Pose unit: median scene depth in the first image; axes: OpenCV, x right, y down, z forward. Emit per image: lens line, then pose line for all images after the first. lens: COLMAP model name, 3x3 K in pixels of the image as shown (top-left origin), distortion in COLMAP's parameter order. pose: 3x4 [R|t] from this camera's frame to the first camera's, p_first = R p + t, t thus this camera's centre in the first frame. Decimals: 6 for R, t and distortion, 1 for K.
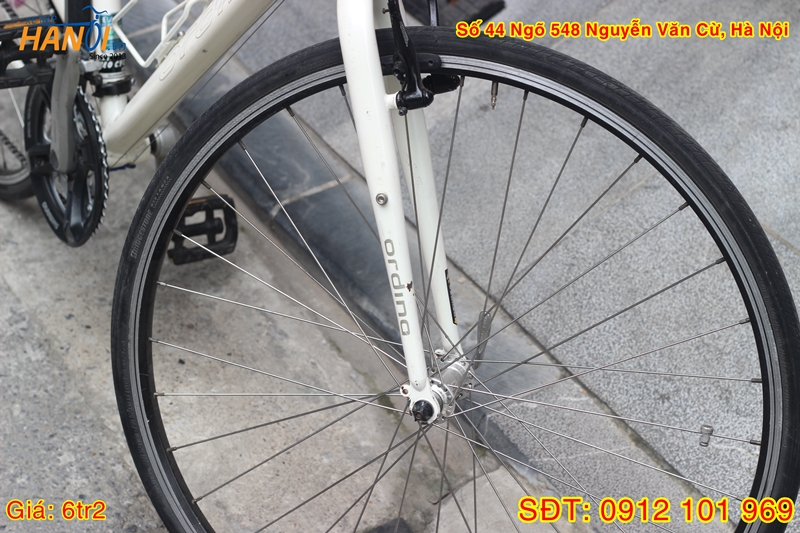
lens RADIAL K [[1943.2, 0, 400.0], [0, 1943.2, 266.5], [0, 0, 1]] dist [-0.000652, -0.438221]
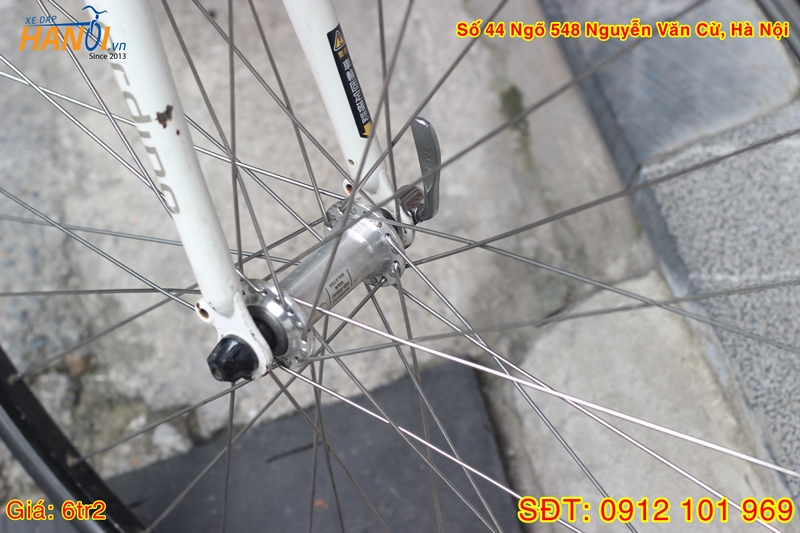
lens RADIAL K [[1943.2, 0, 400.0], [0, 1943.2, 266.5], [0, 0, 1]] dist [-0.000652, -0.438221]
pose [[0.932045, 0.077291, -0.354003, 0.182076], [0.051805, 0.938523, 0.341307, -0.090487], [0.358620, -0.336452, 0.870742, 0.503678]]
